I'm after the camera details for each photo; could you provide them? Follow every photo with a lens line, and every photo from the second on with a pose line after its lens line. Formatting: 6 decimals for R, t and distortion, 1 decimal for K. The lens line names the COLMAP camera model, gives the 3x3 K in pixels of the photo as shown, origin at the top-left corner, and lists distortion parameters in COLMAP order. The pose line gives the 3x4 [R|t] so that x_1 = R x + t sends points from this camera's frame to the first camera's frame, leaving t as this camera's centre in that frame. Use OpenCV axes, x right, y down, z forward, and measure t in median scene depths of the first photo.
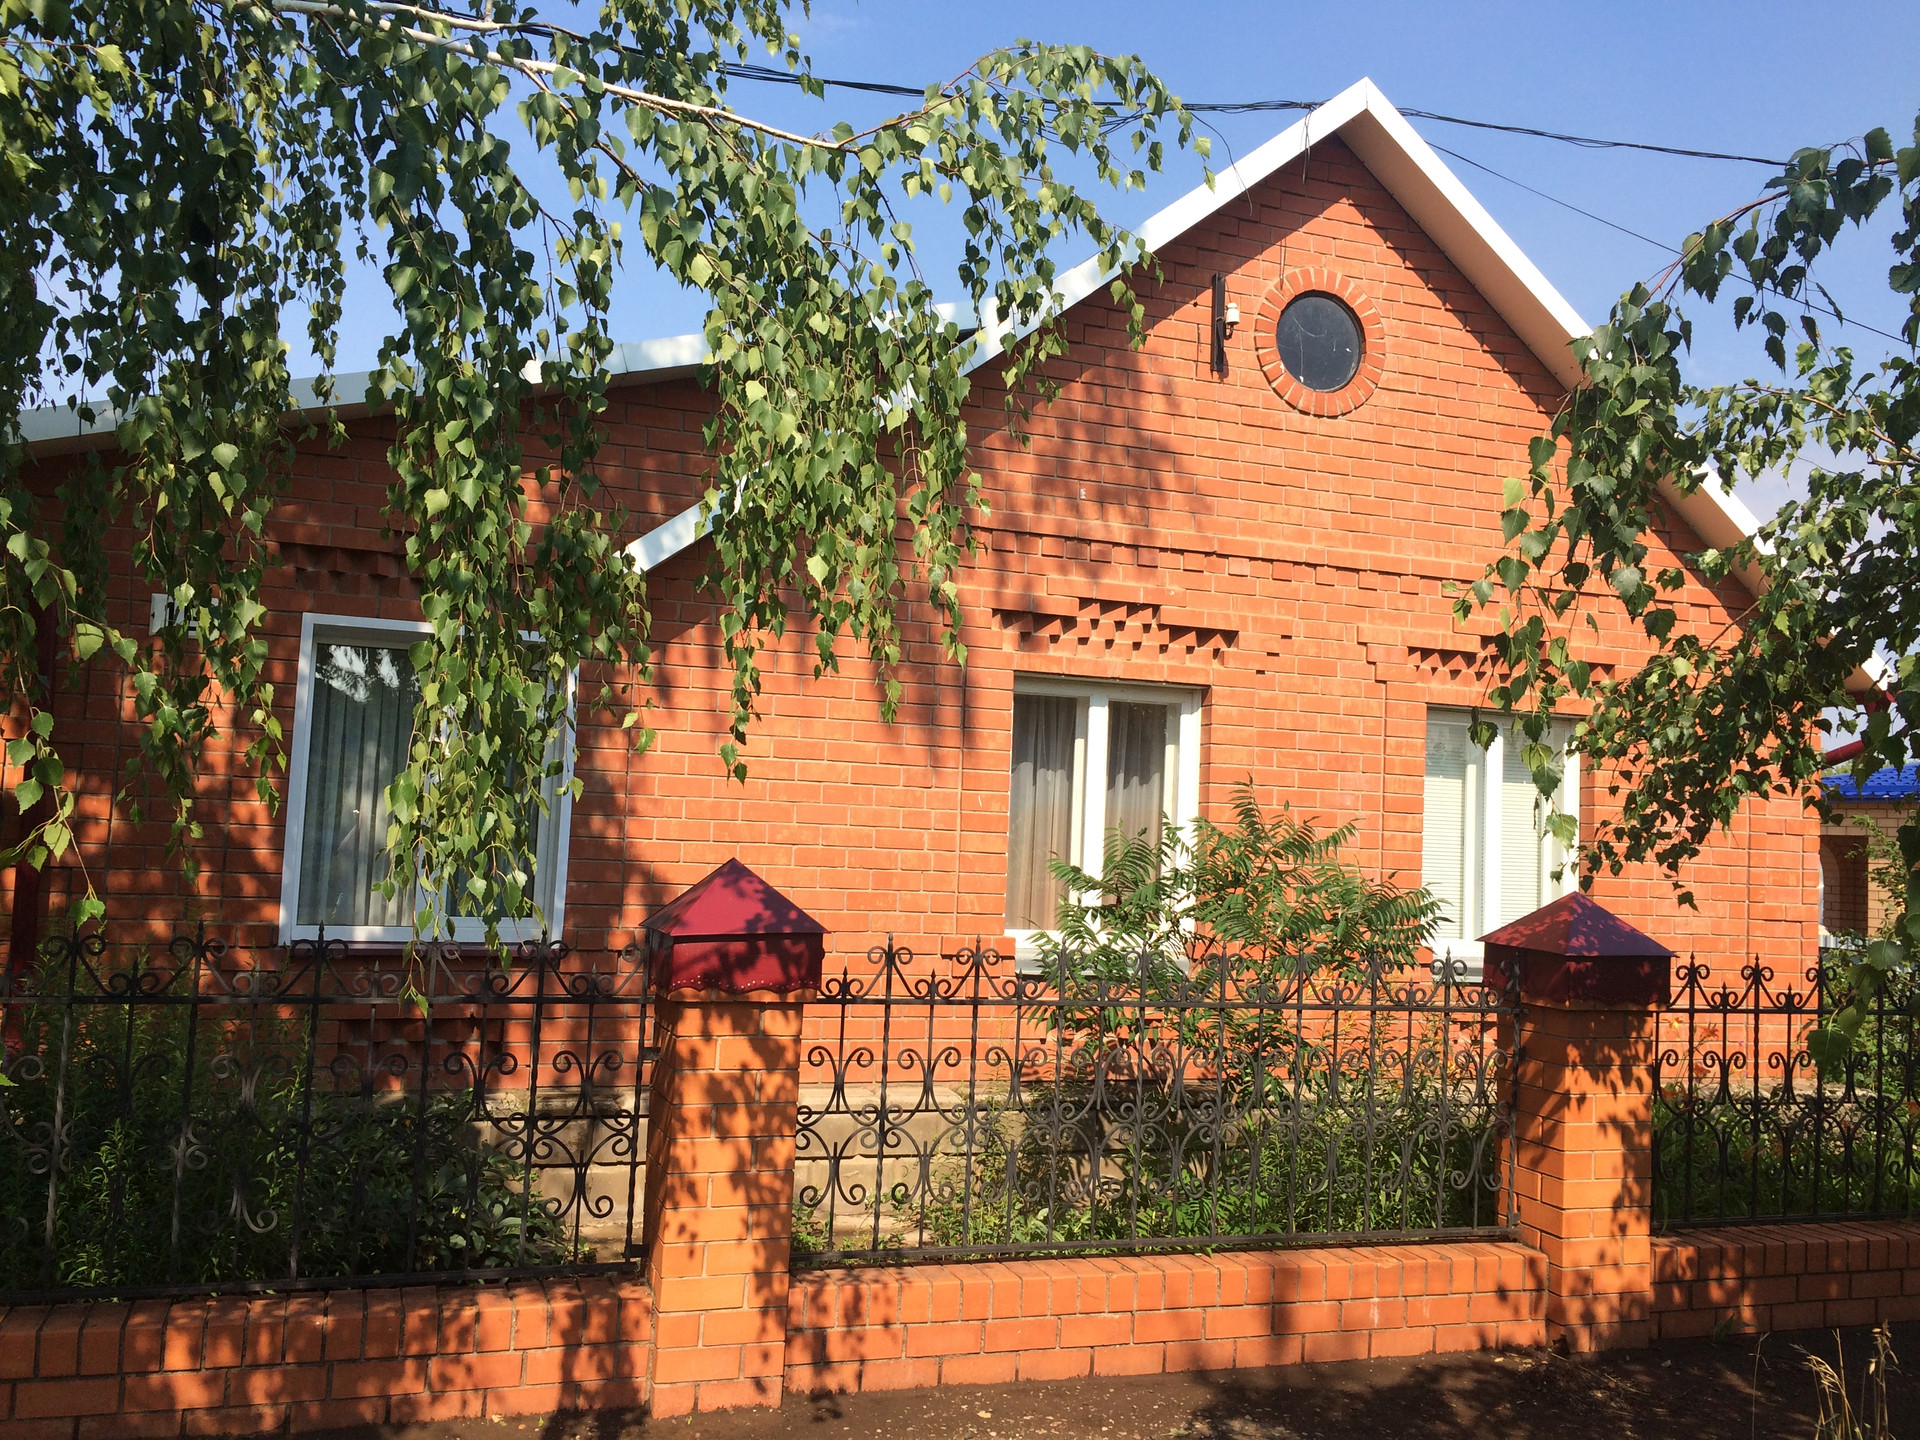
lens RADIAL K [[1639.5, 0, 960.2], [0, 1639.5, 718.5], [0, 0, 1]] dist [0.044921, -0.020726]
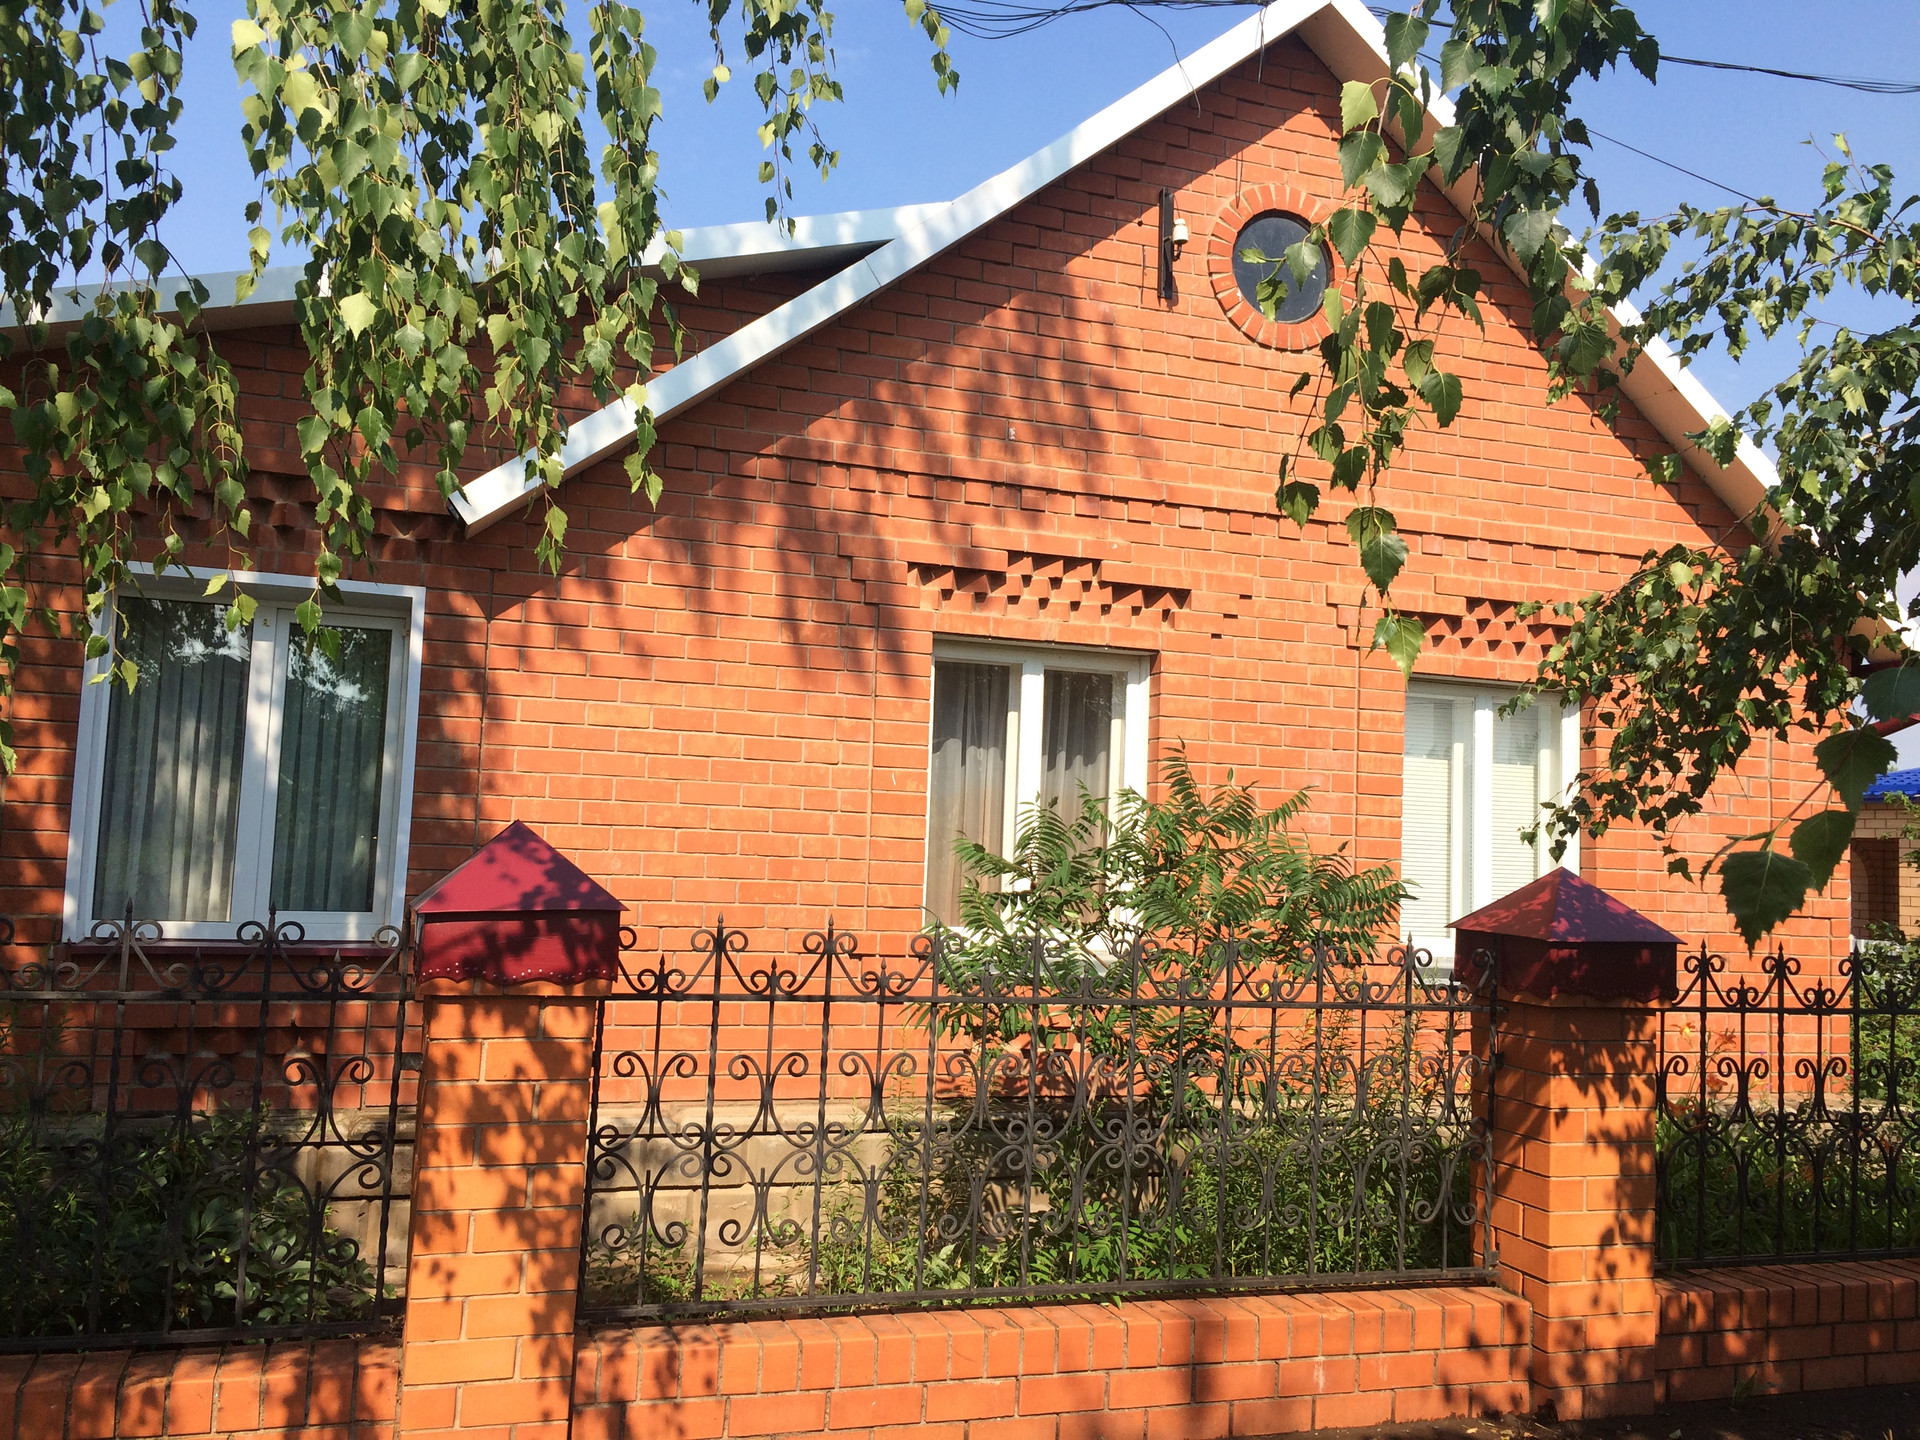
lens RADIAL K [[1639.5, 0, 962.3], [0, 1639.5, 722.2], [0, 0, 1]] dist [0.044921, -0.020726]
pose [[0.999938, -0.004781, -0.010022, 0.073816], [0.004665, 0.999921, -0.011649, 0.038225], [0.010077, 0.011601, 0.999882, 0.150773]]
